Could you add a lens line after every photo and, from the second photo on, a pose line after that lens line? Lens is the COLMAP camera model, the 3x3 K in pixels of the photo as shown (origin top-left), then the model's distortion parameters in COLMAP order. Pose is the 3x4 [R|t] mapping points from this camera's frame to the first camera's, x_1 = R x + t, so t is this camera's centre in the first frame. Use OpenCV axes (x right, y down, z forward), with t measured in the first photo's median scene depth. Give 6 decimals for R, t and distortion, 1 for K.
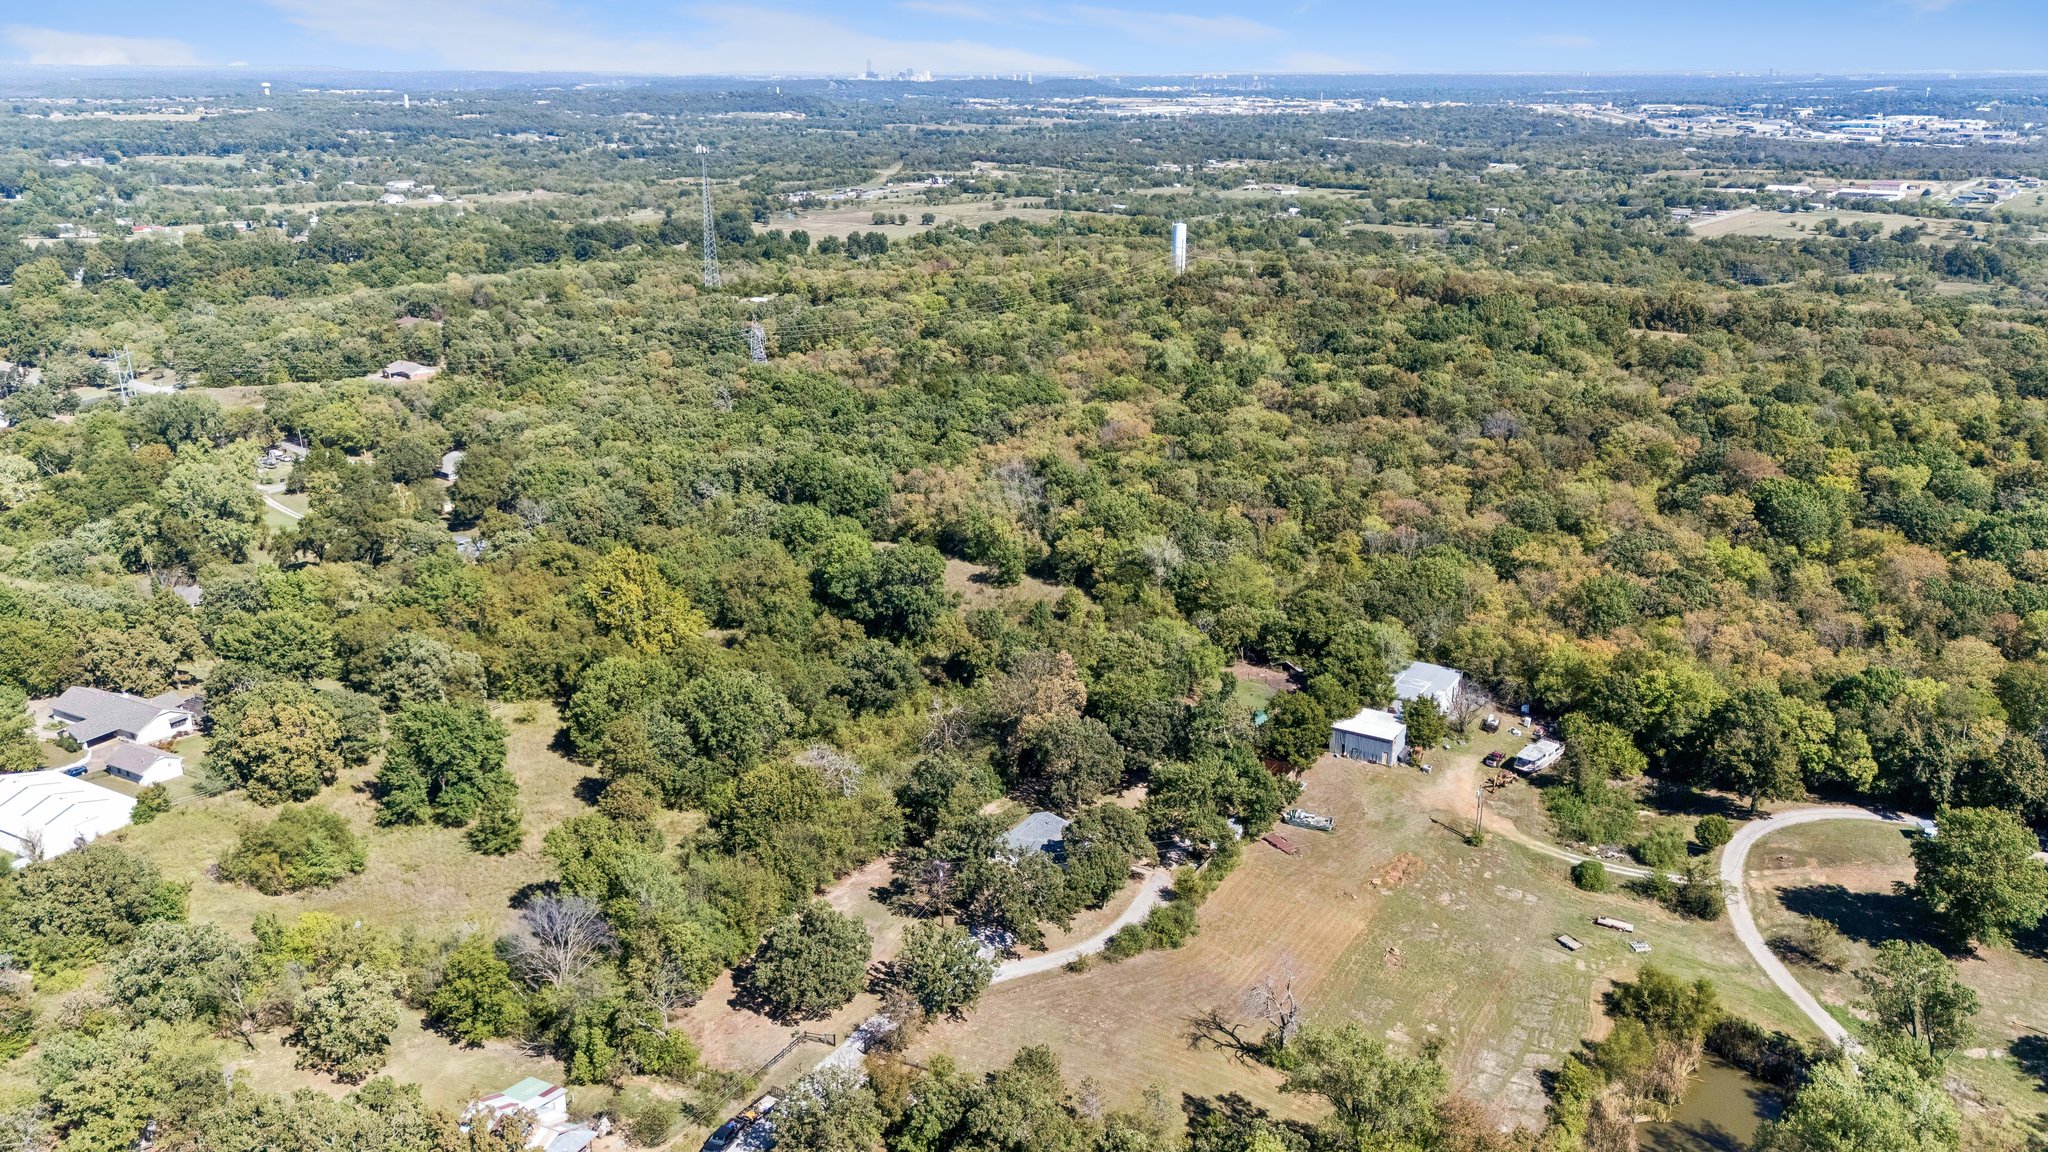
lens RADIAL K [[1497.6, 0, 1024.9], [0, 1497.6, 585.7], [0, 0, 1]] dist [0.039460, -0.024694]
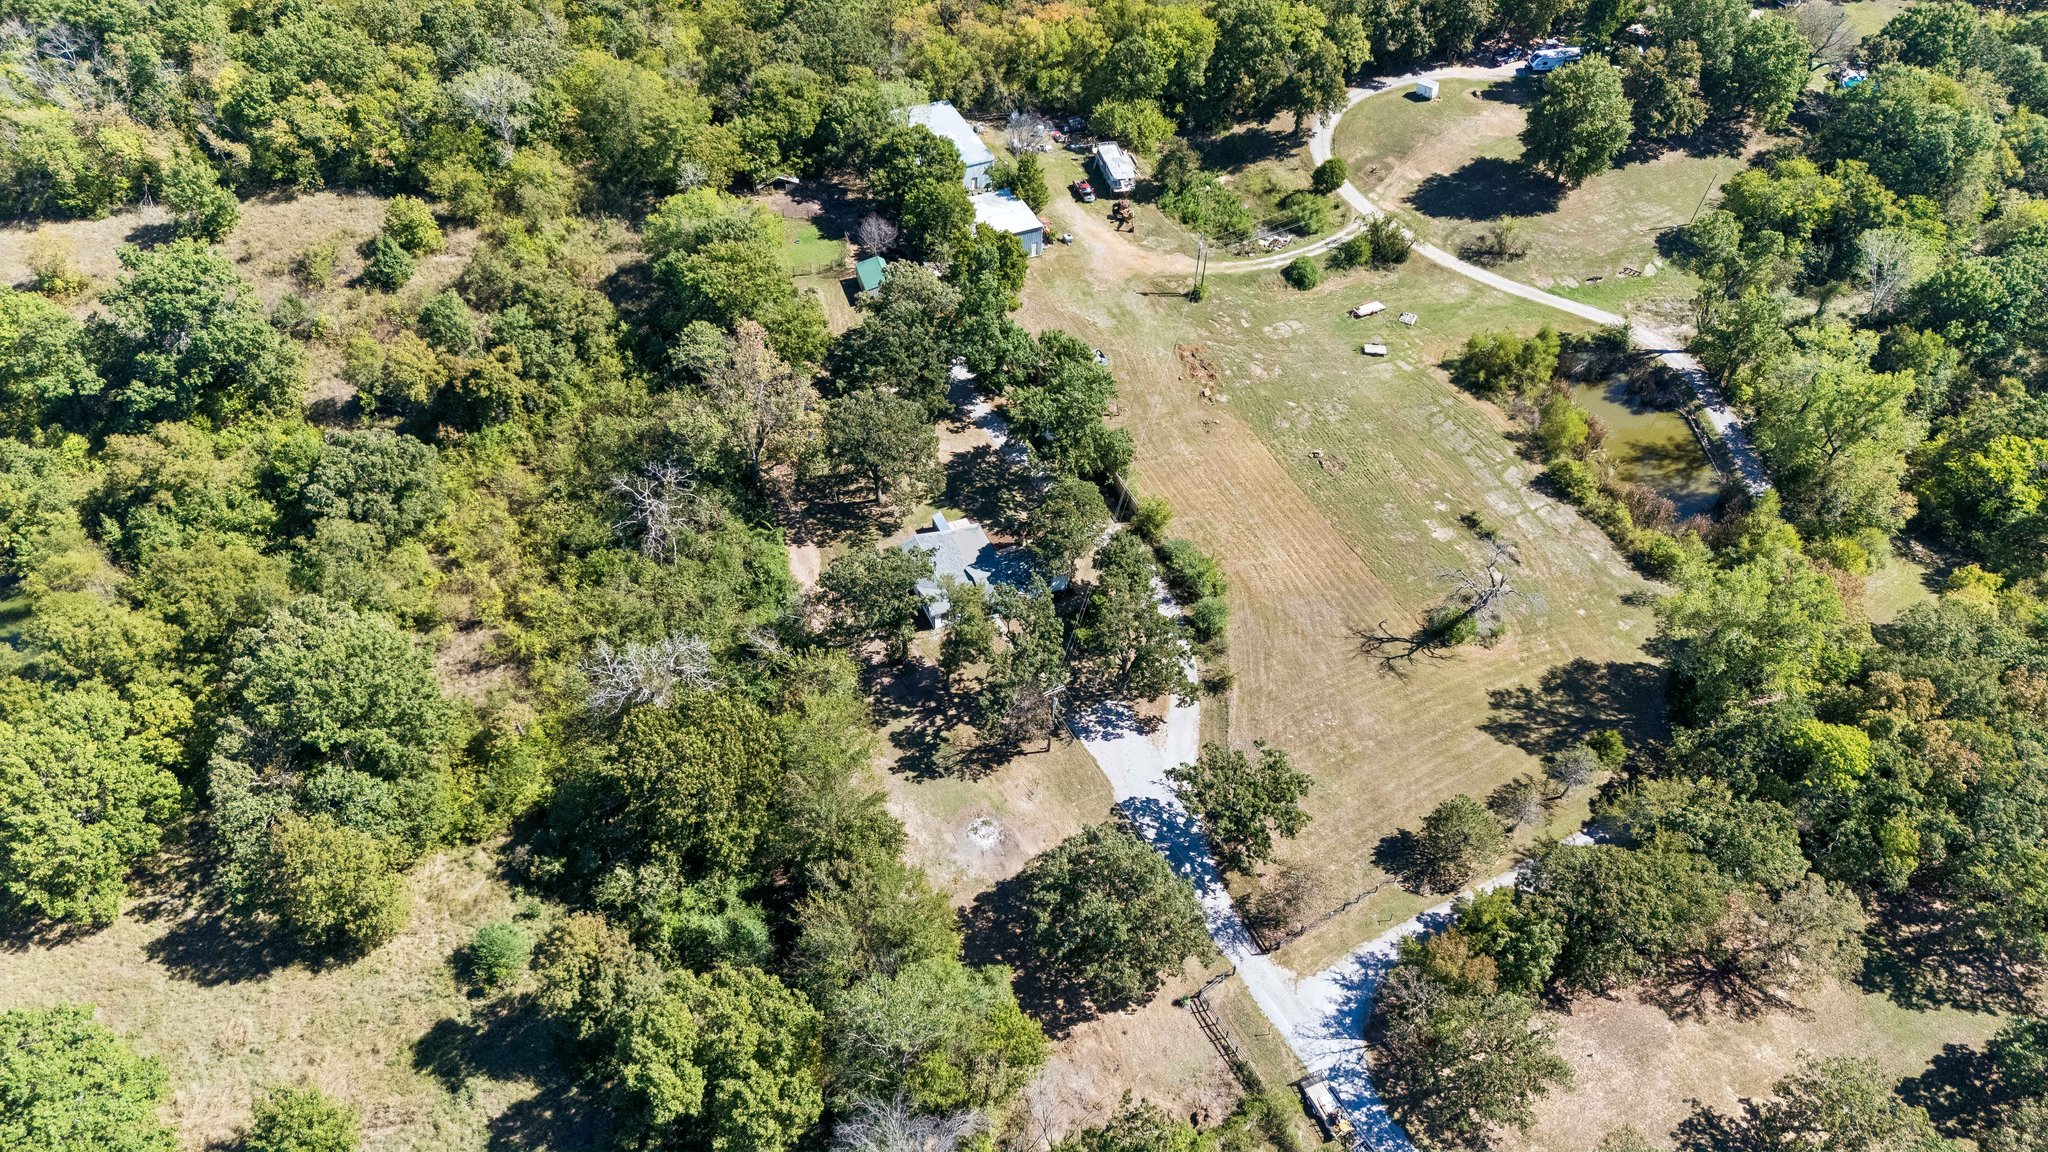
lens RADIAL K [[1497.6, 0, 1025.5], [0, 1497.6, 571.4], [0, 0, 1]] dist [0.039460, -0.024694]
pose [[0.576806, -0.577680, 0.577564, -0.345717], [0.246213, 0.797100, 0.551371, -0.201327], [-0.778892, -0.175831, 0.602005, 0.458076]]
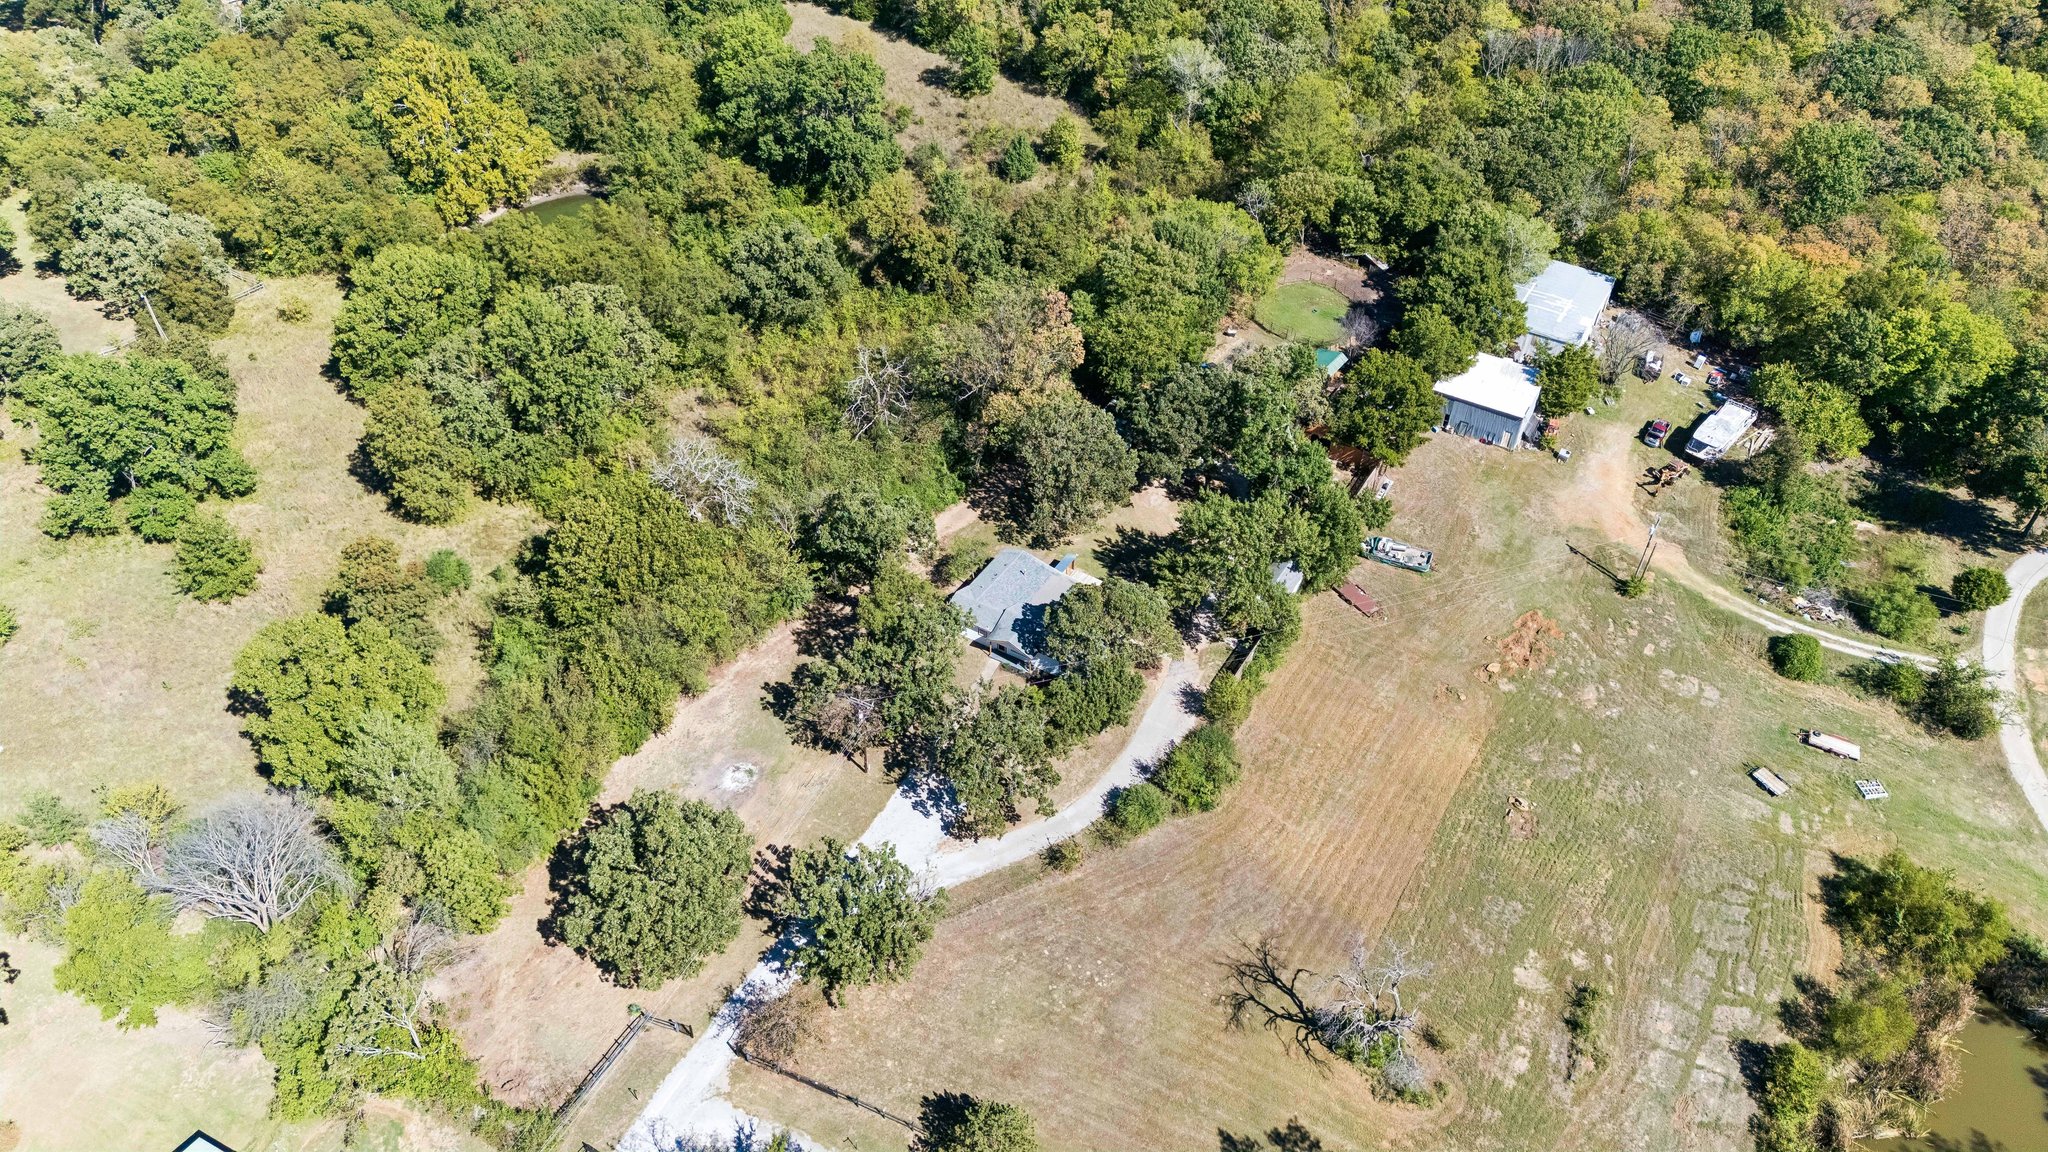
lens RADIAL K [[1497.6, 0, 1016.4], [0, 1497.6, 569.6], [0, 0, 1]] dist [0.039460, -0.024694]
pose [[0.999776, 0.014299, 0.015628, 0.001191], [-0.019288, 0.919523, 0.392563, -0.098175], [-0.008757, -0.392777, 0.919592, 0.327109]]
